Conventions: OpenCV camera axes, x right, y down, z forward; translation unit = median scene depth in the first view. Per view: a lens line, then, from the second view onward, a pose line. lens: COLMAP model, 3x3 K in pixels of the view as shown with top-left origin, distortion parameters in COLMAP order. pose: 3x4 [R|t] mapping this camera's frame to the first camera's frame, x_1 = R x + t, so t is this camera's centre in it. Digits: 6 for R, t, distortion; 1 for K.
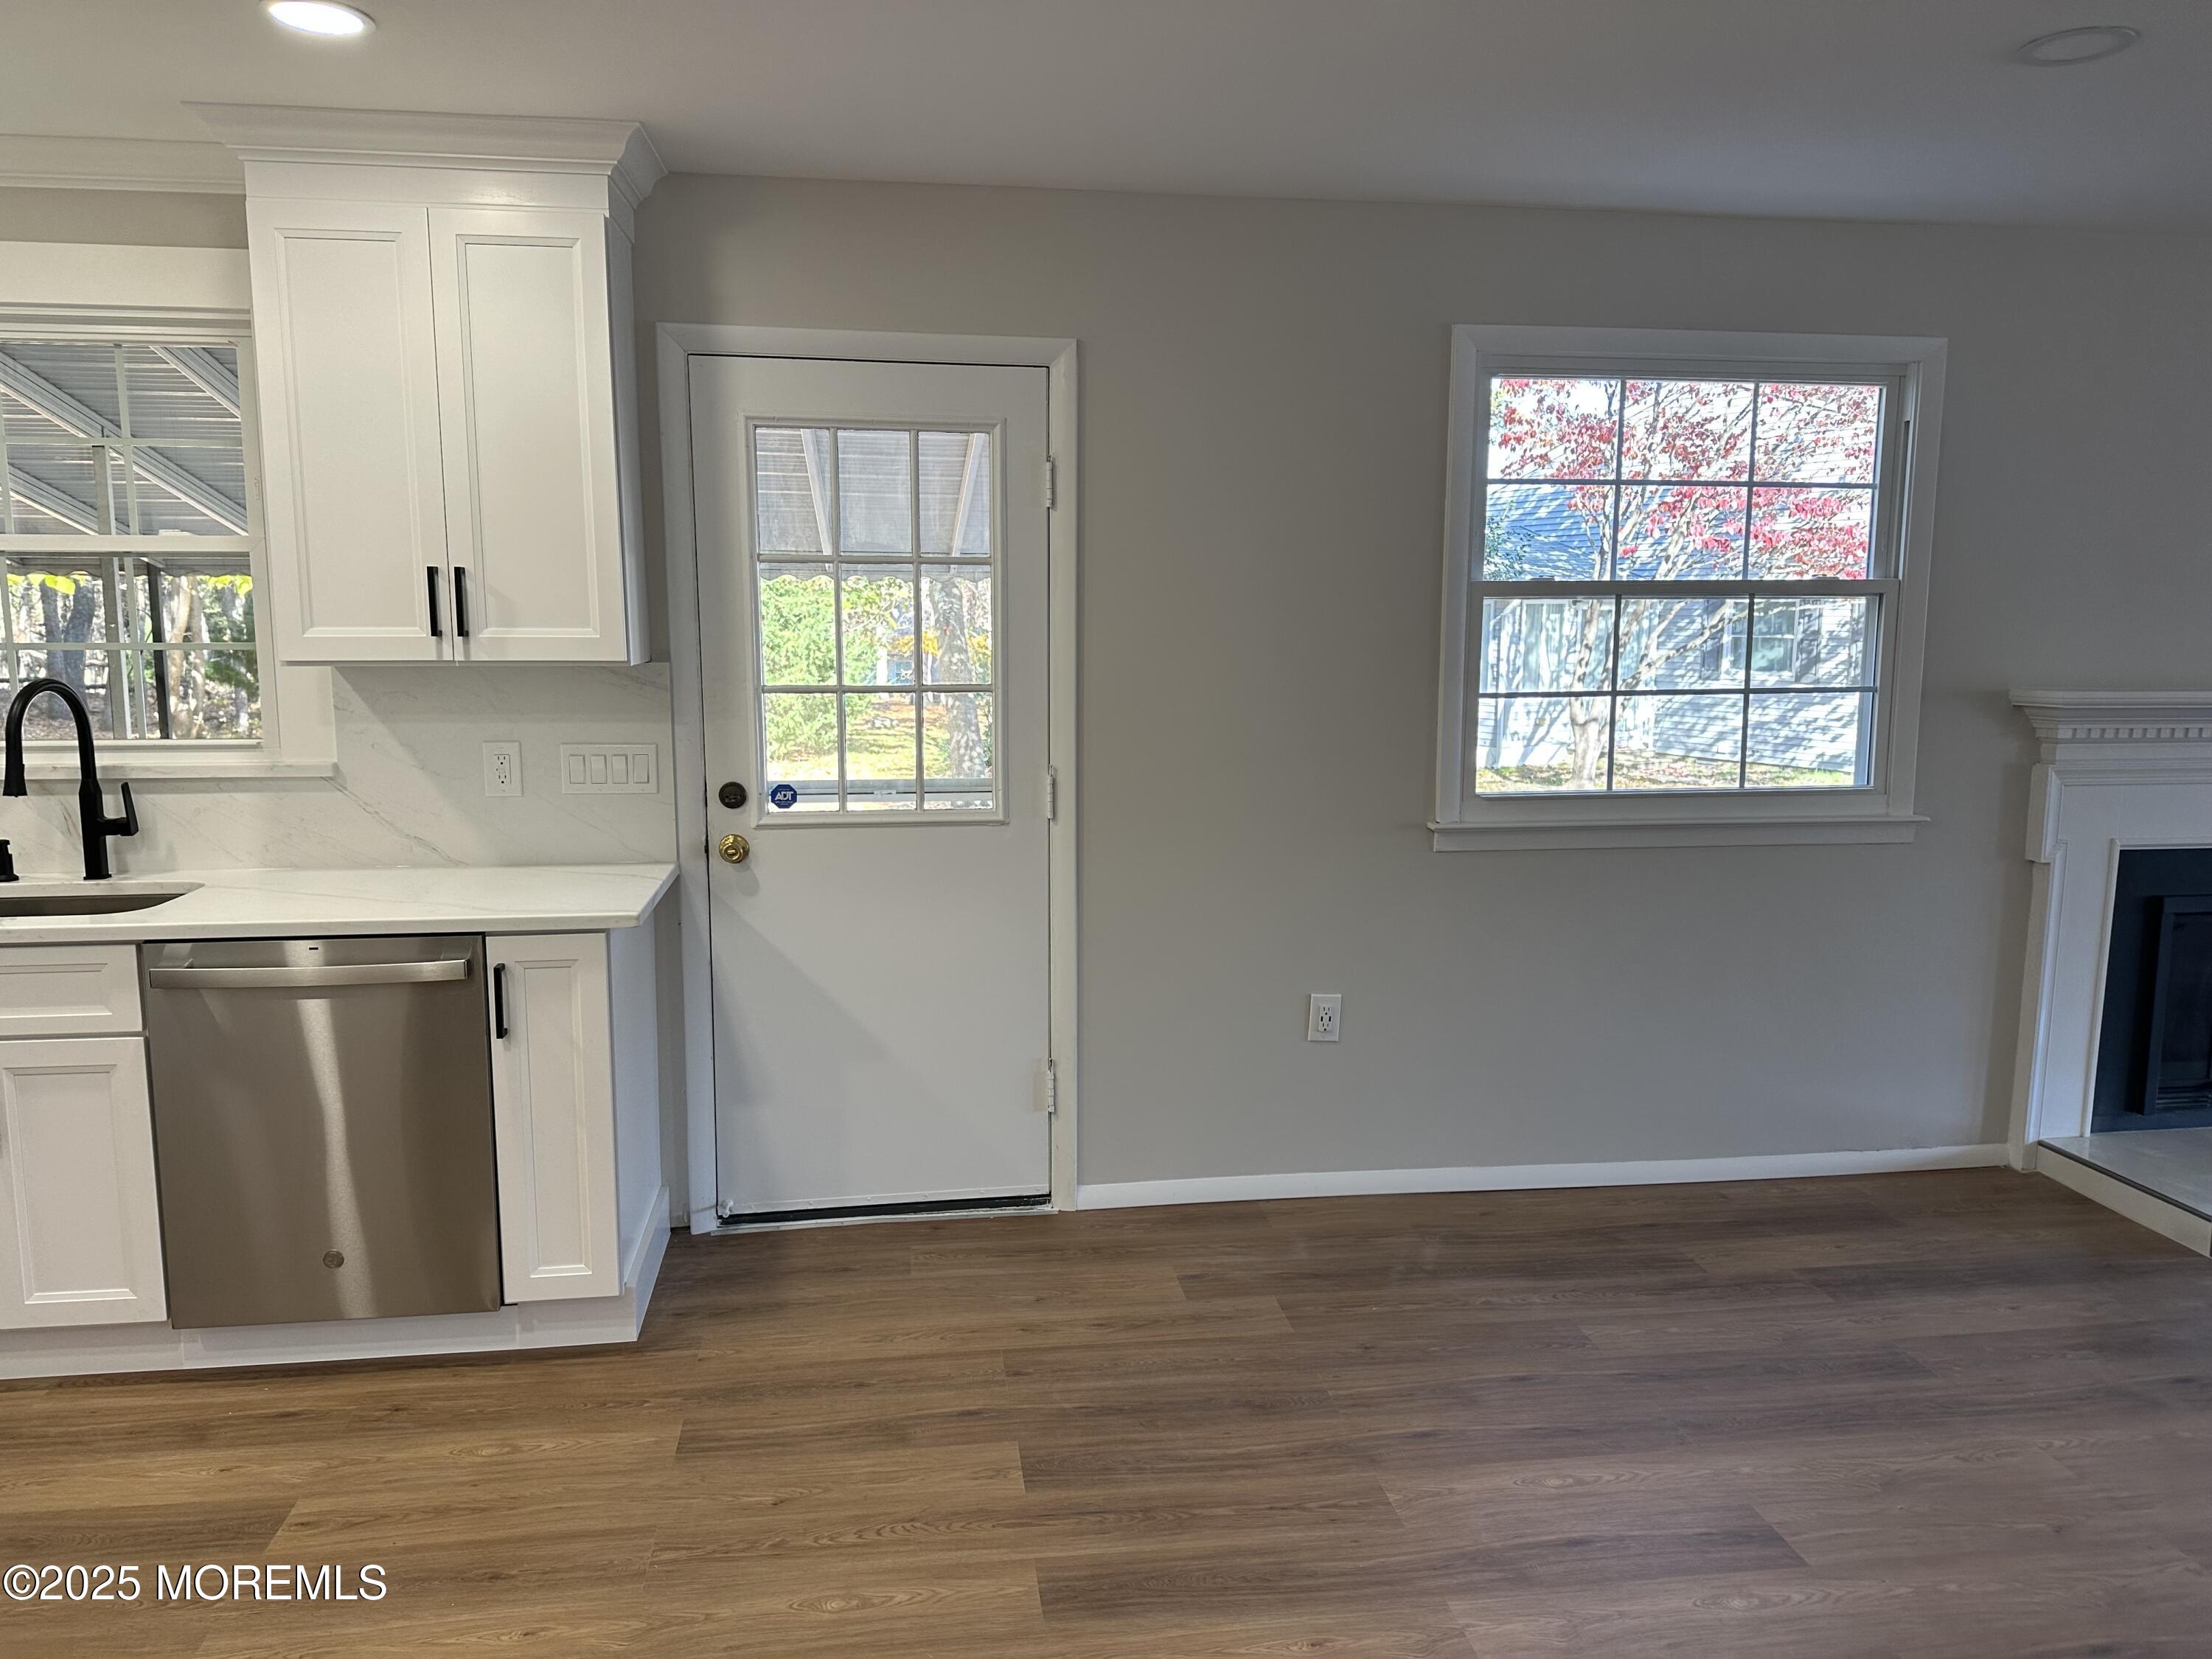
lens RADIAL K [[1545.2, 0, 1099.2], [0, 1545.2, 818.6], [0, 0, 1]] dist [0.061753, -0.072092]
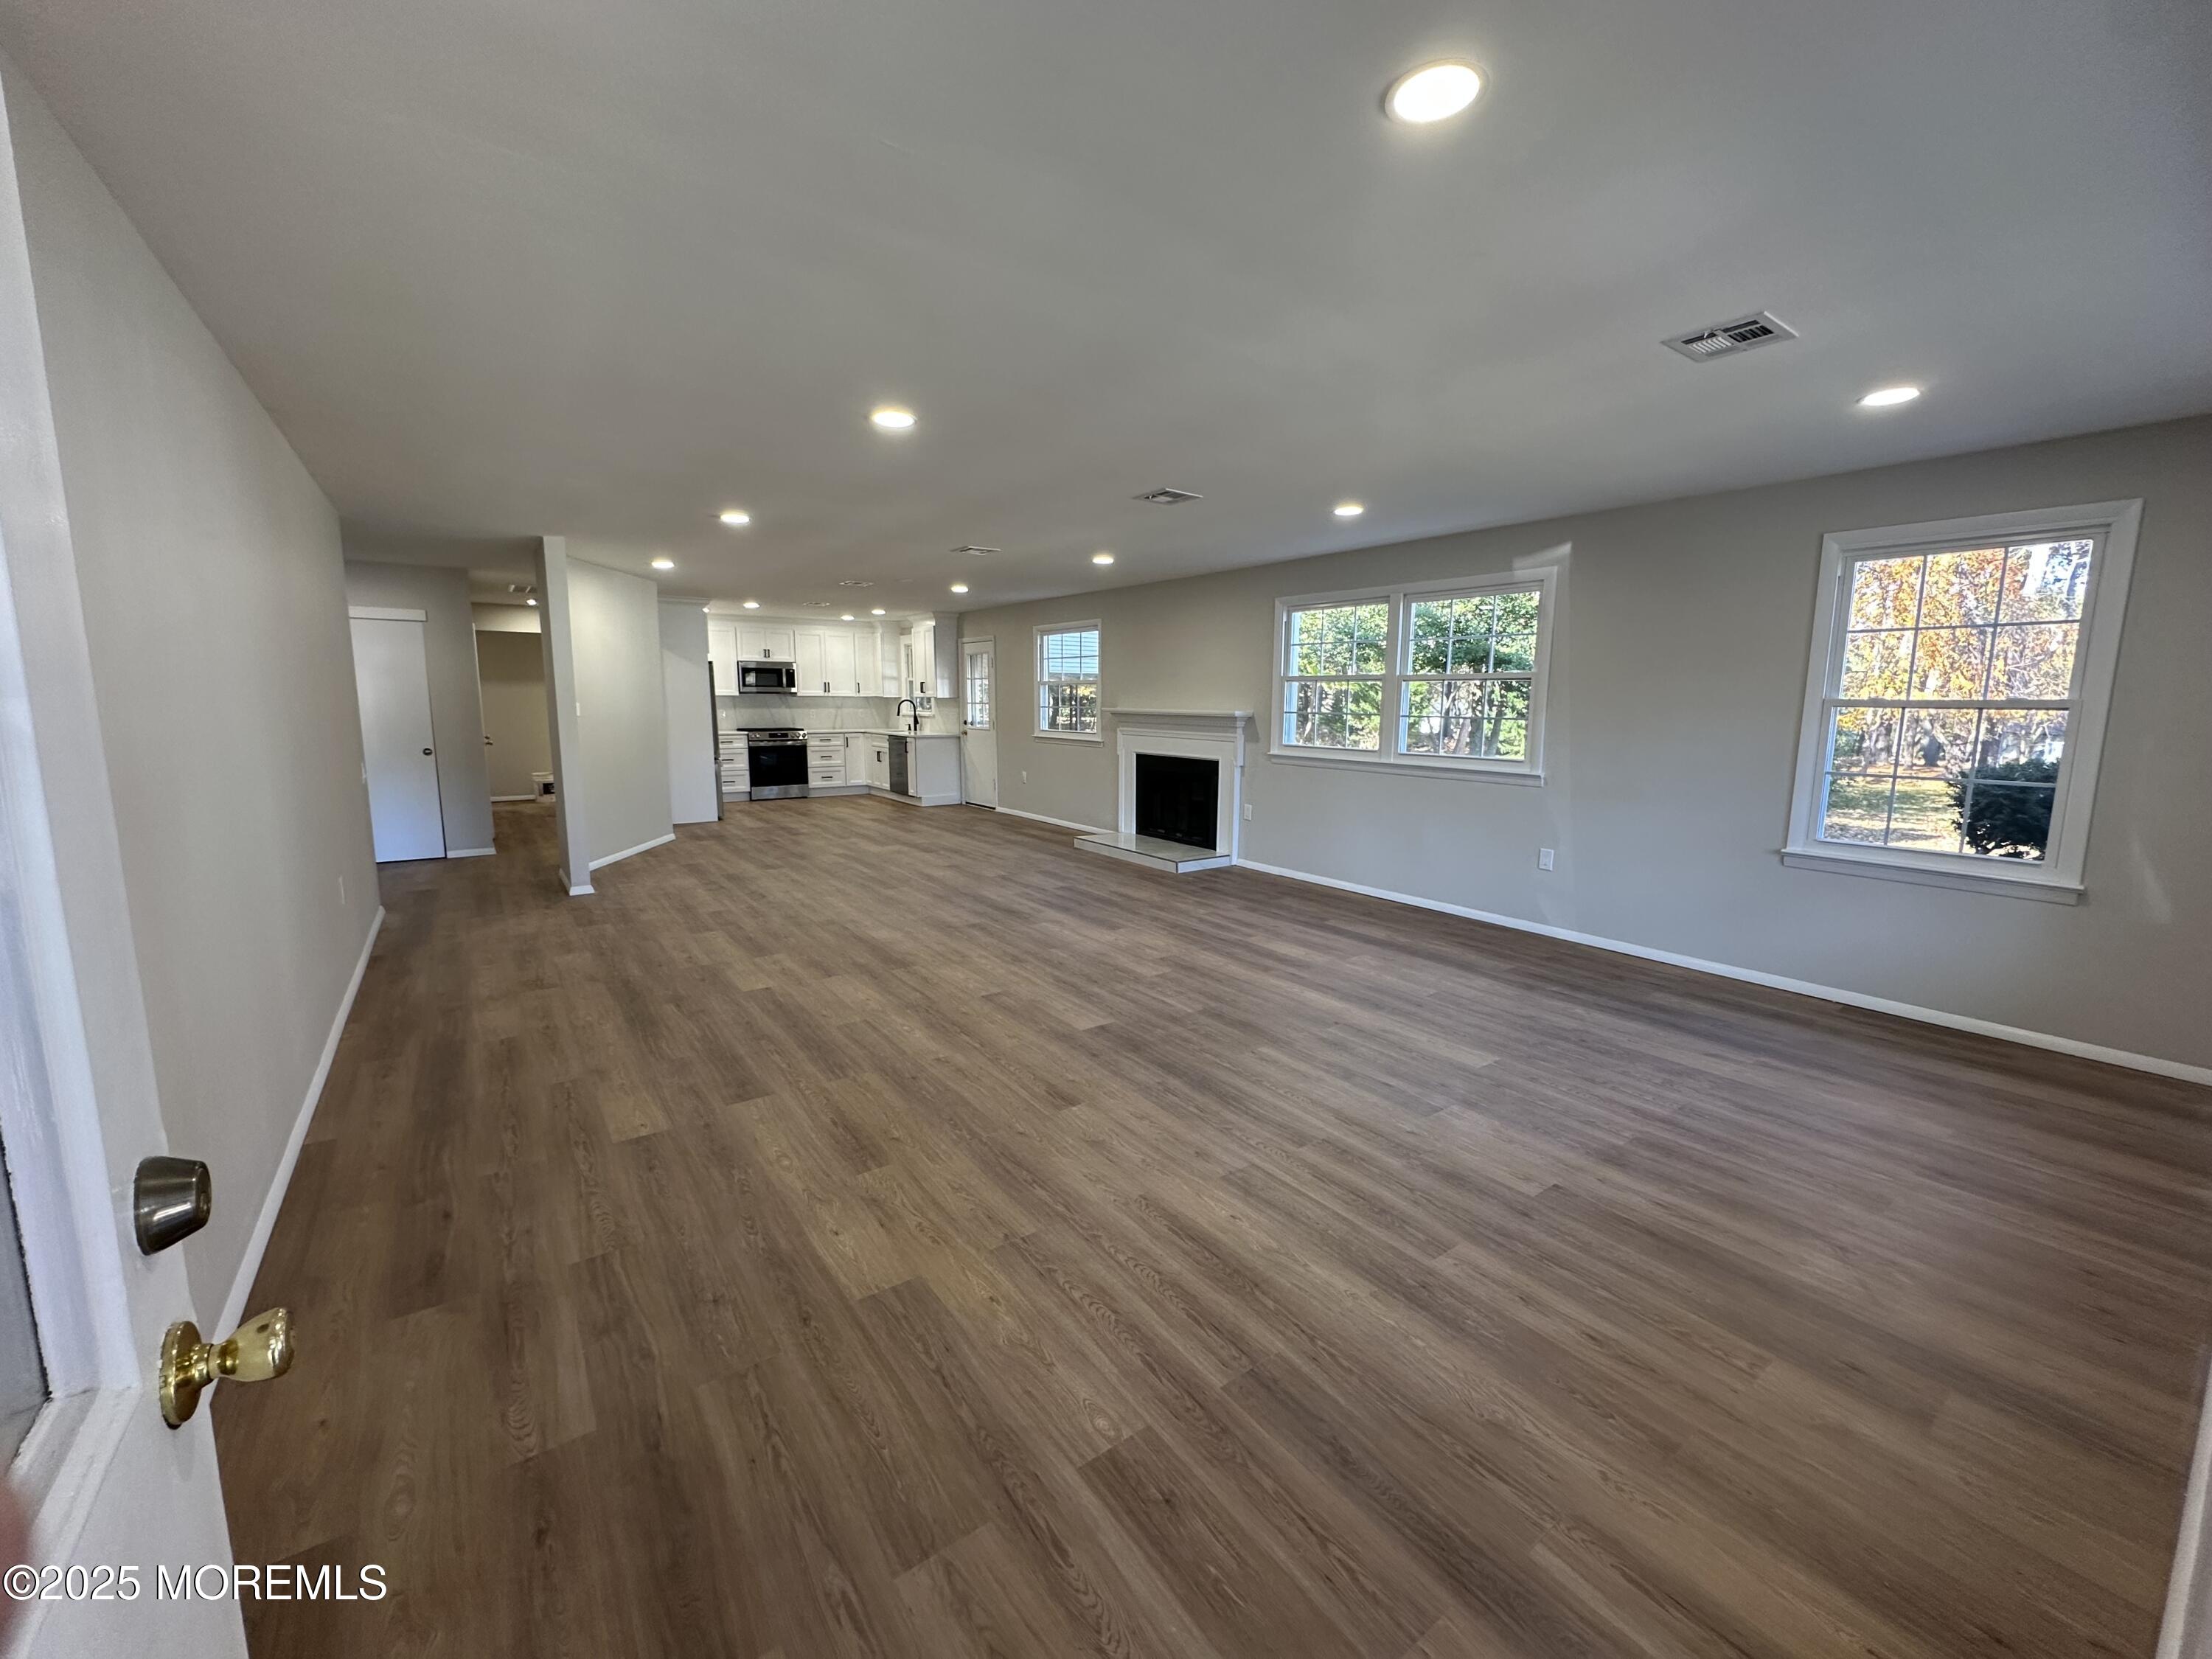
lens RADIAL K [[880.3, 0, 1110.2], [0, 880.3, 835.2], [0, 0, 1]] dist [-0.005562, 0.000821]
pose [[0.468453, 0.137530, -0.872718, 2.975849], [-0.121958, 0.988419, 0.090299, 0.038529], [0.875030, 0.064134, 0.479801, -0.016236]]
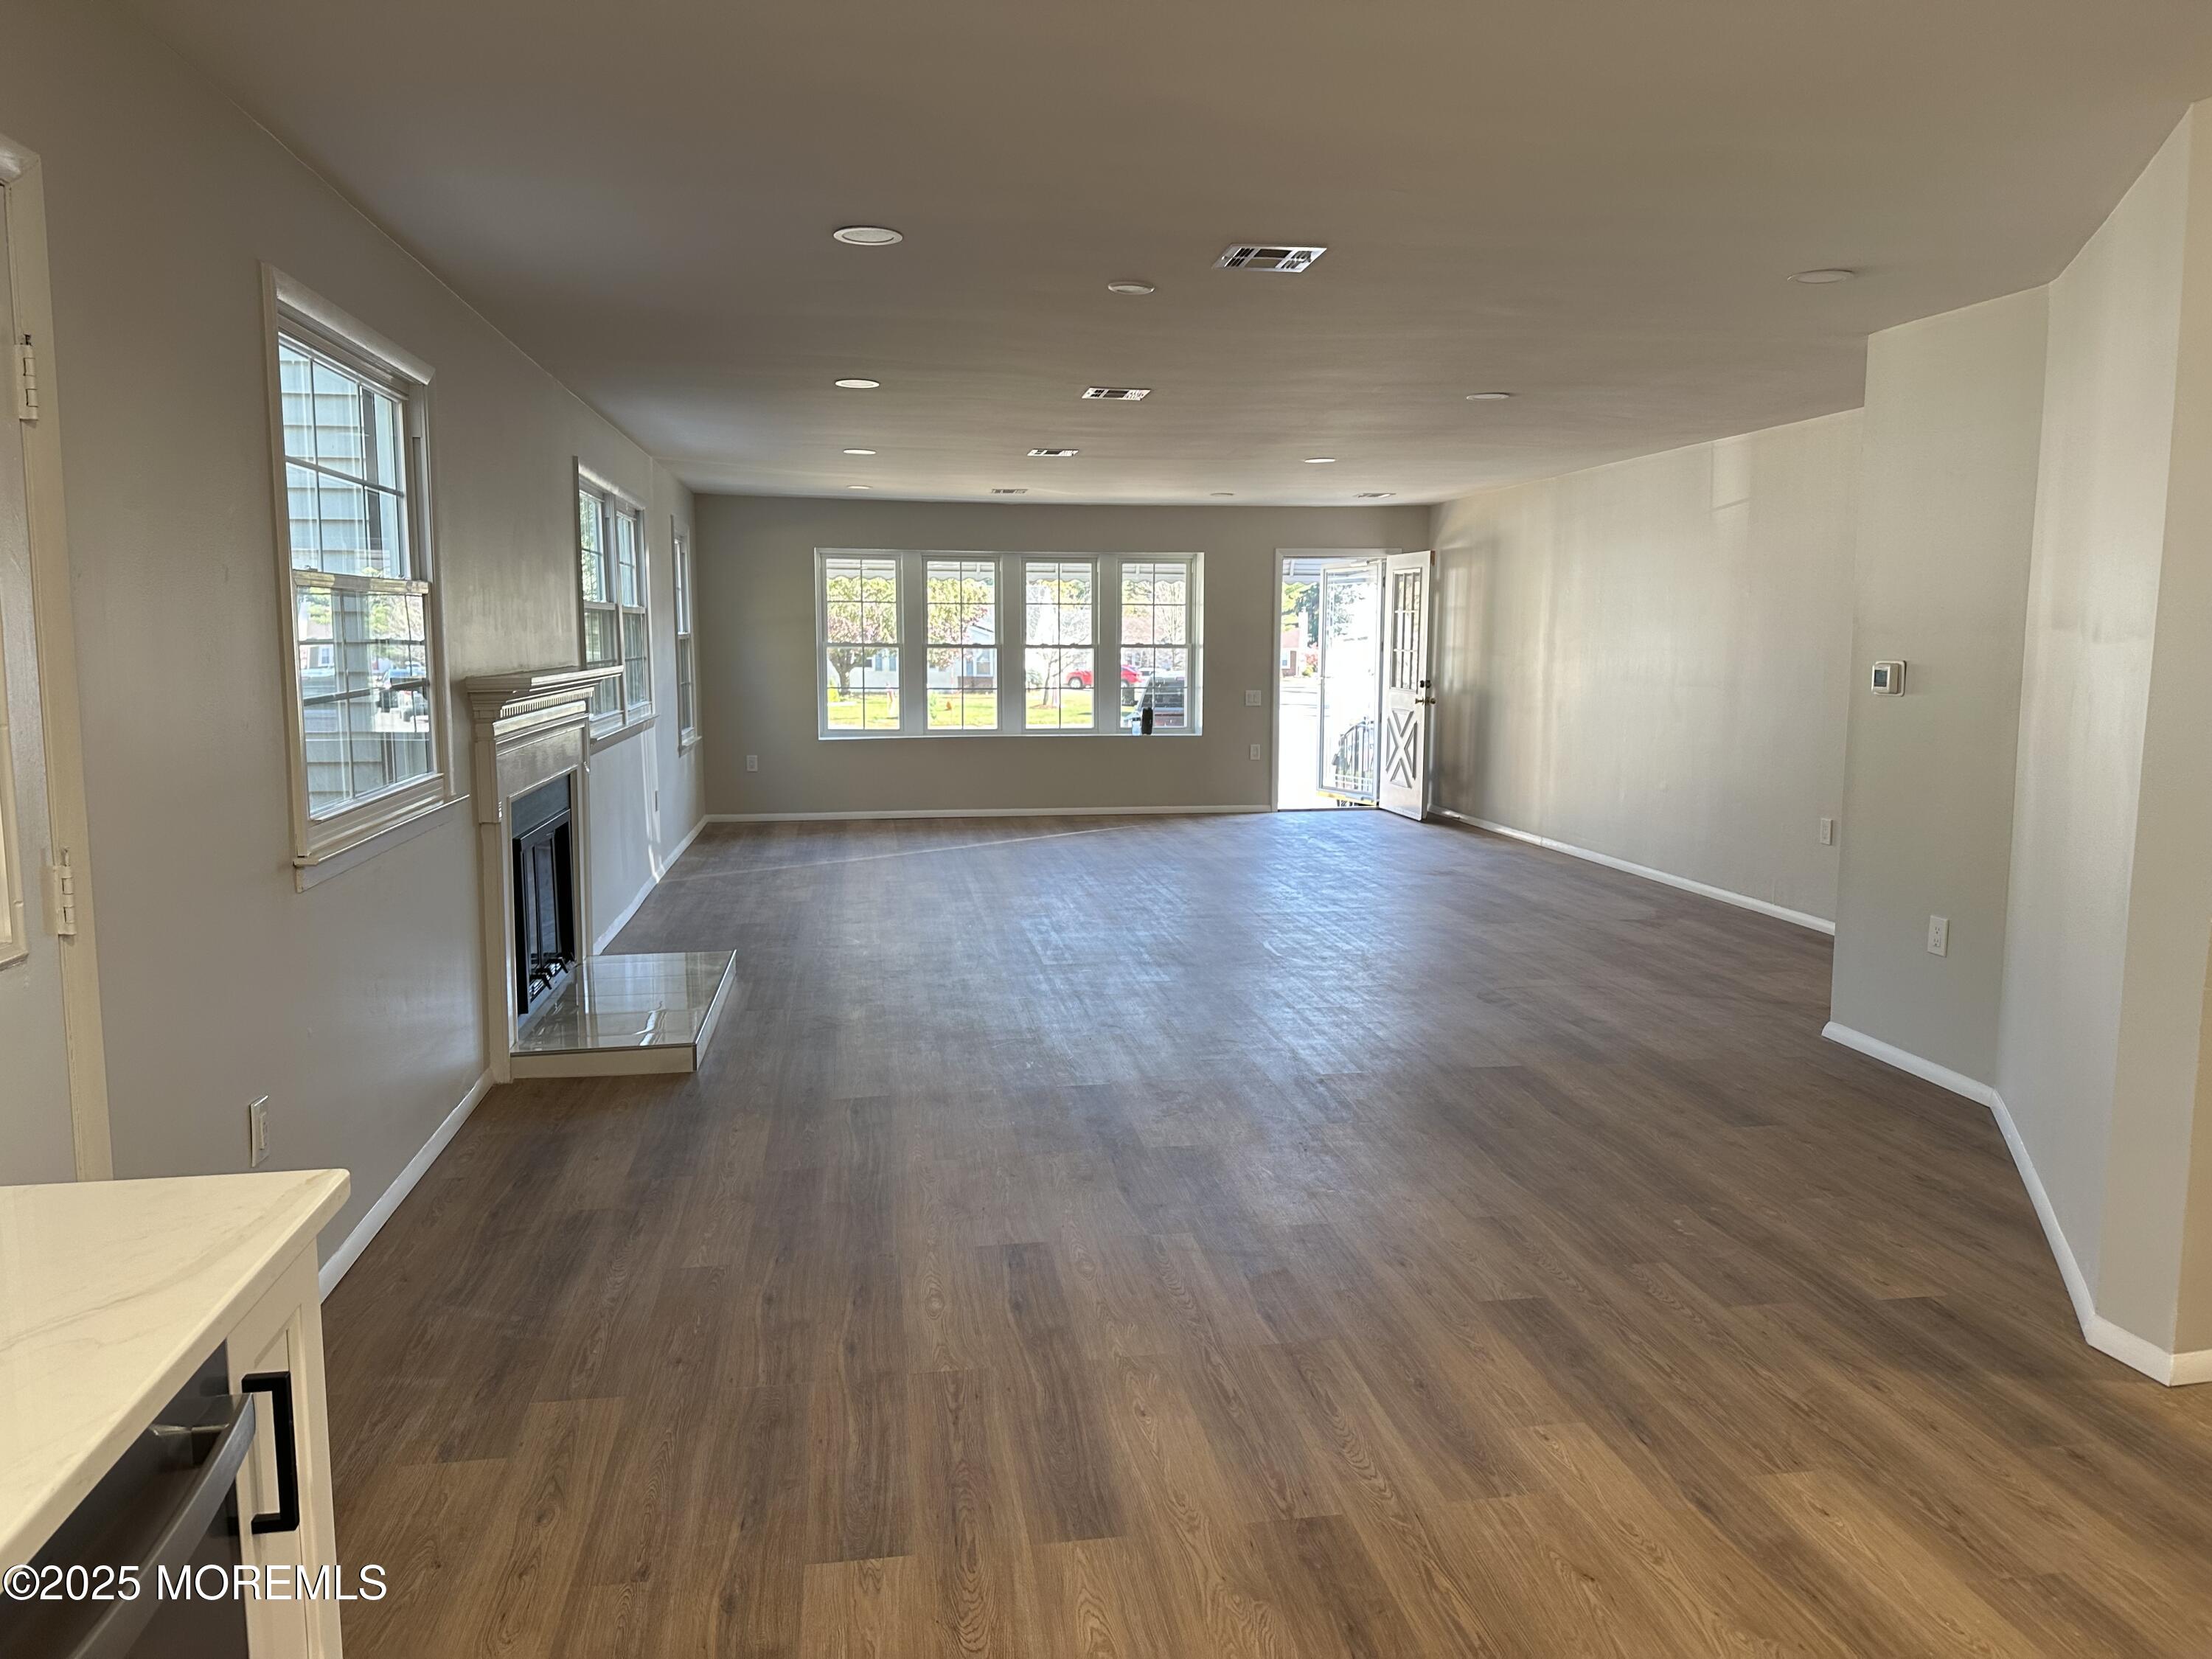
lens RADIAL K [[1545.2, 0, 1122.4], [0, 1545.2, 813.0], [0, 0, 1]] dist [0.061753, -0.072092]
pose [[-0.028427, -0.120632, 0.992290, -0.720676], [0.130280, 0.983777, 0.123329, -0.077098], [-0.991070, 0.132782, -0.012250, 0.654139]]
